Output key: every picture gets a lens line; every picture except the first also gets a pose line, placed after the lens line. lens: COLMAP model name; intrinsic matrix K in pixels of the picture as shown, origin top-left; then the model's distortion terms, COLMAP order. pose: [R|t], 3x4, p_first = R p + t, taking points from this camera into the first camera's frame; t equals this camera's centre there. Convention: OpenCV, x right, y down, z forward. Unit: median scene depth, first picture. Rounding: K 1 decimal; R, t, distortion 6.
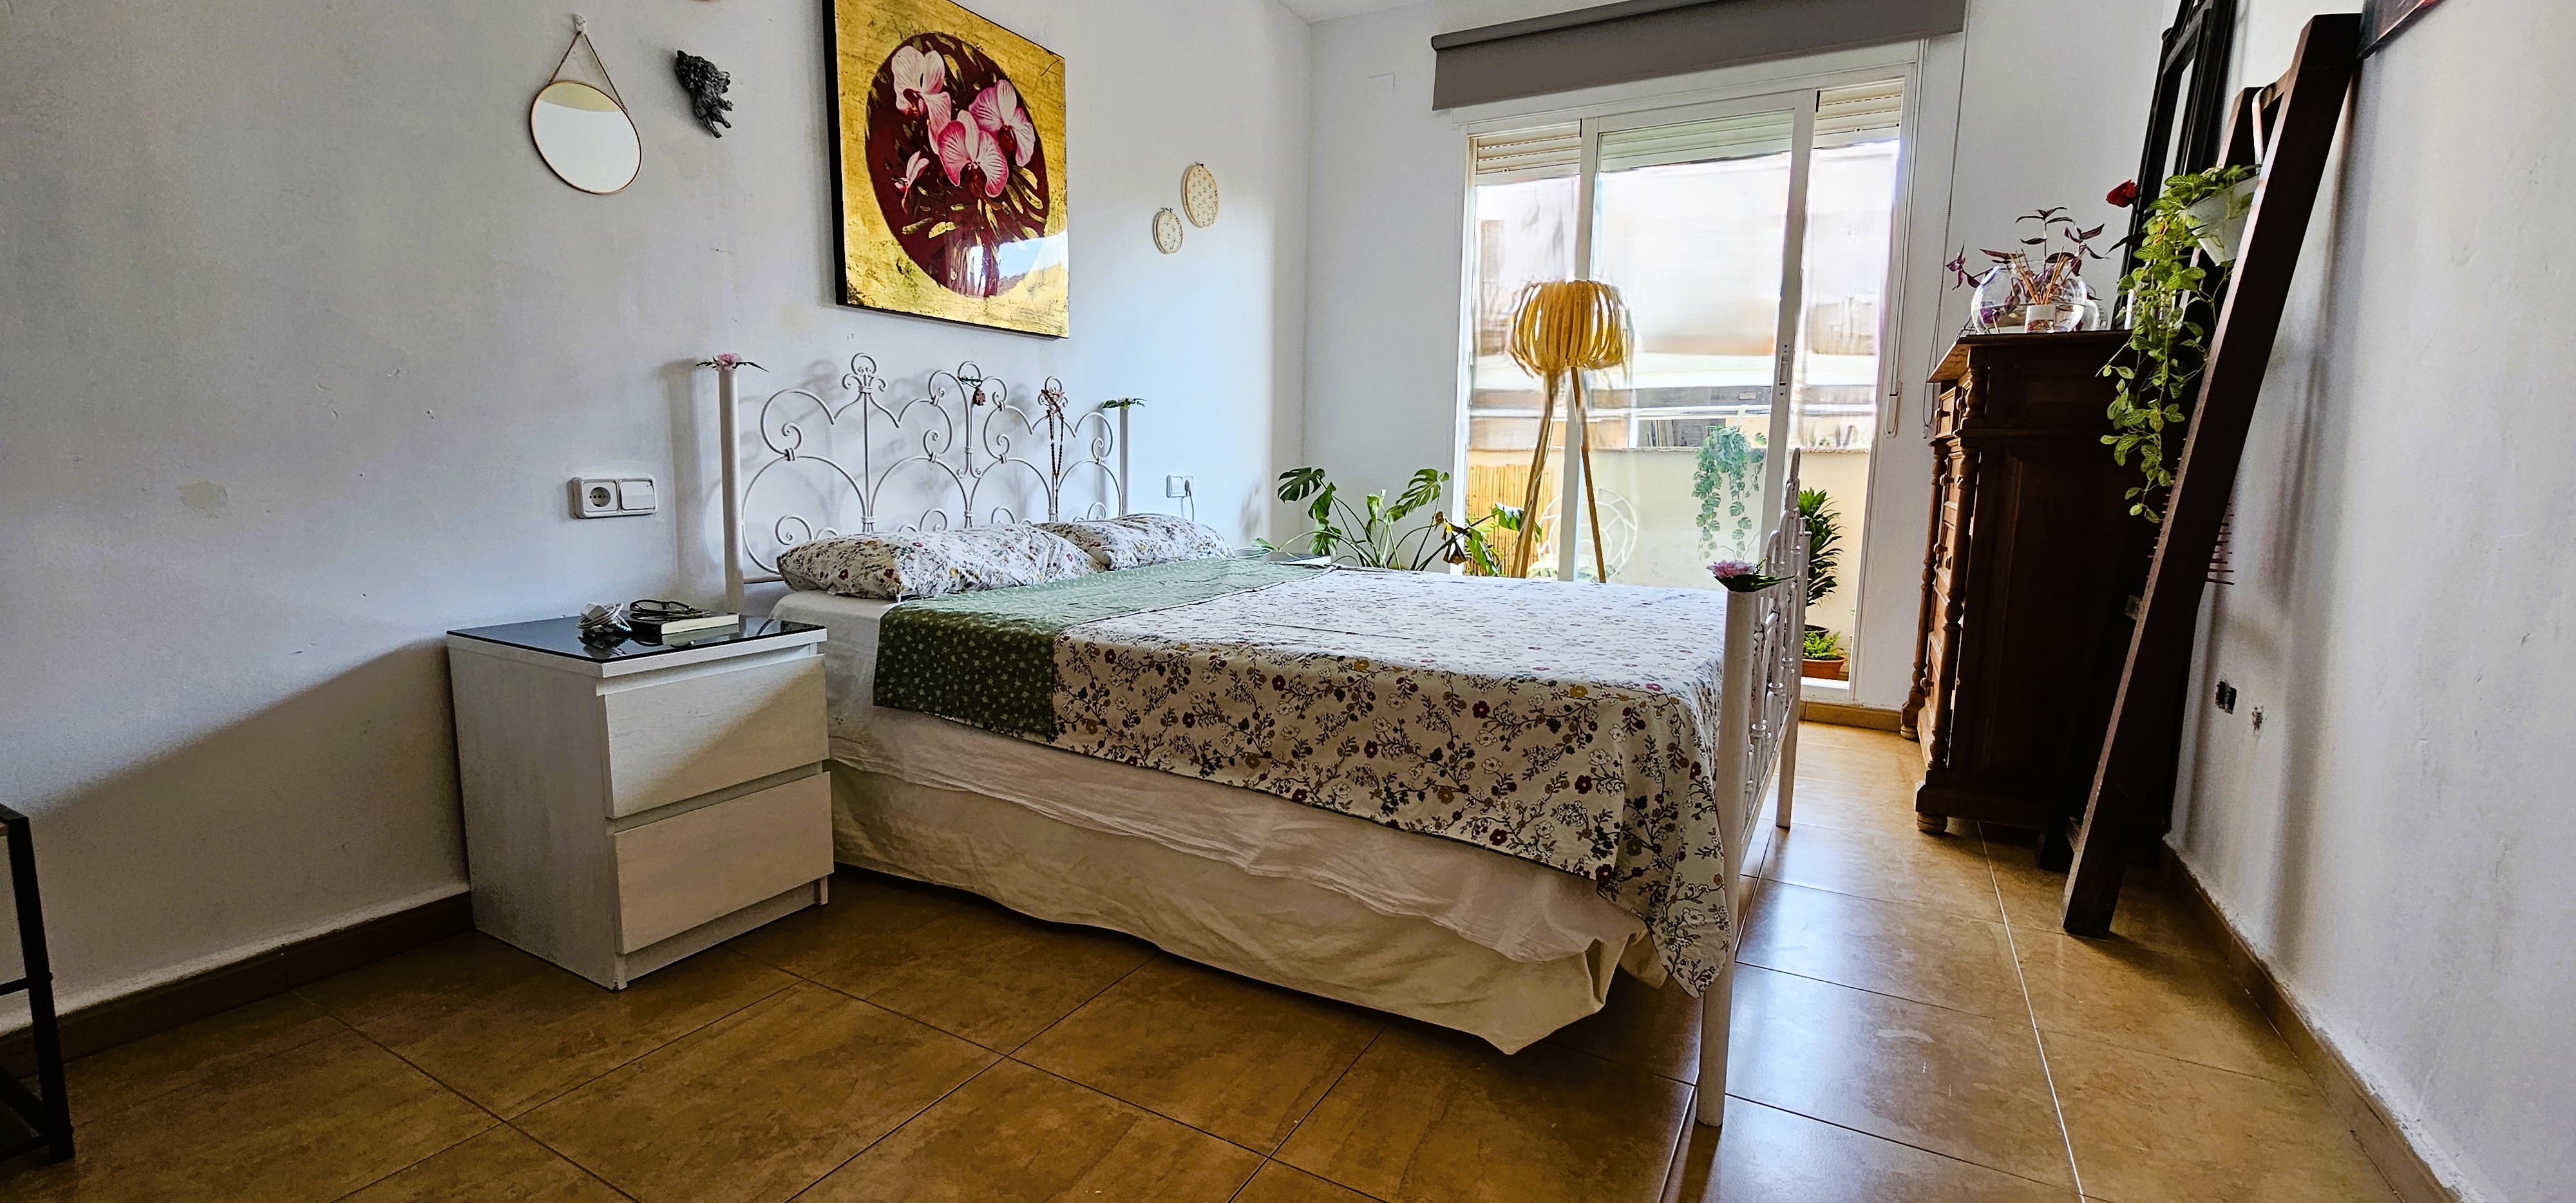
lens RADIAL K [[1057.3, 0, 1277.2], [0, 1057.3, 593.9], [0, 0, 1]] dist [-0.002539, 0.001215]
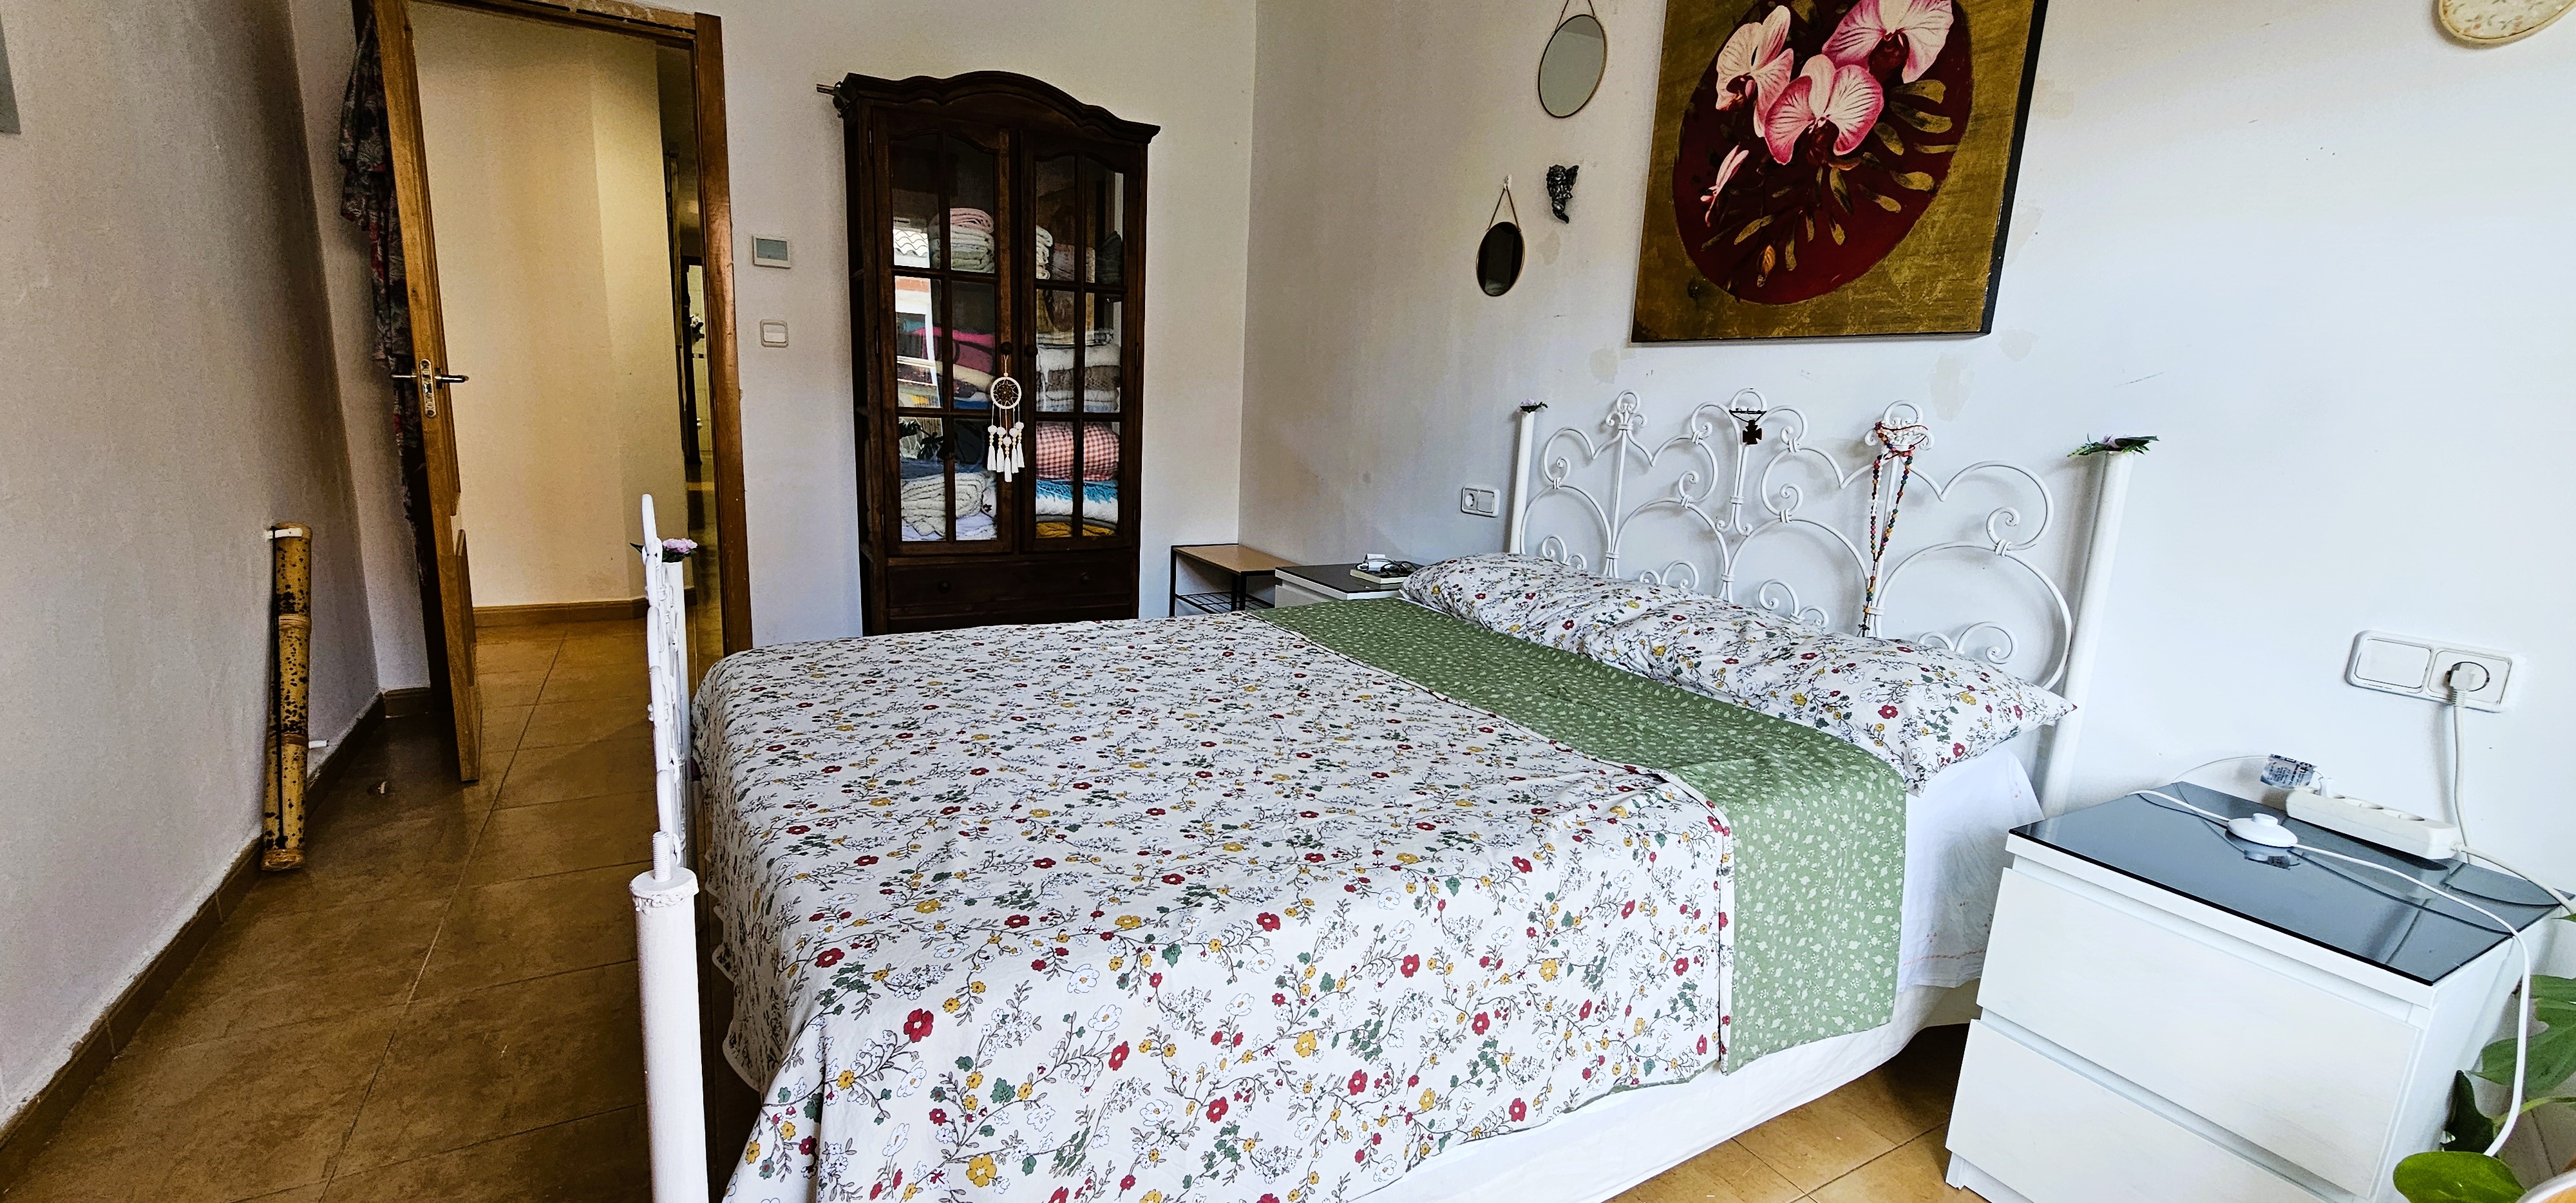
lens RADIAL K [[1057.3, 0, 1289.2], [0, 1057.3, 607.4], [0, 0, 1]] dist [-0.002539, 0.001215]
pose [[-0.508644, 0.130203, -0.851075, 0.625134], [-0.165242, 0.955360, 0.244914, -0.216200], [0.844971, 0.265208, -0.464423, 1.206923]]
